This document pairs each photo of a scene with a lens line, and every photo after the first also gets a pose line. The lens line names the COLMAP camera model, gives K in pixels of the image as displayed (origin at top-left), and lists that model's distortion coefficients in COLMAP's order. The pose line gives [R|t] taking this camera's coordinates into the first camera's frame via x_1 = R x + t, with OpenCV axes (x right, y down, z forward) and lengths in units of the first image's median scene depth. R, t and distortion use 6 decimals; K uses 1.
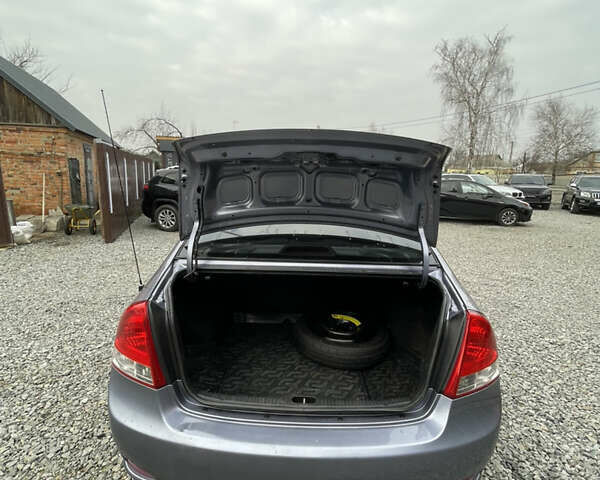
lens RADIAL K [[327.0, 0, 303.8], [0, 327.0, 234.7], [0, 0, 1]] dist [0.000640, 0.001630]
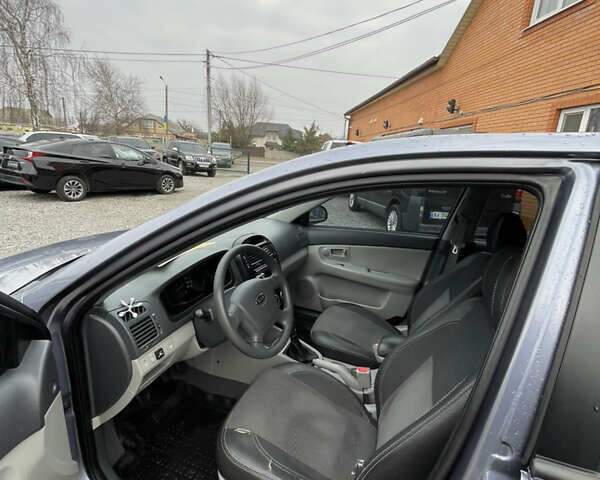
lens RADIAL K [[327.0, 0, 303.8], [0, 327.0, 234.7], [0, 0, 1]] dist [0.000640, 0.001630]
pose [[0.359827, -0.222600, 0.906076, -0.115837], [0.120512, 0.974076, 0.191447, -0.045614], [-0.925204, 0.040306, 0.377325, 0.293129]]
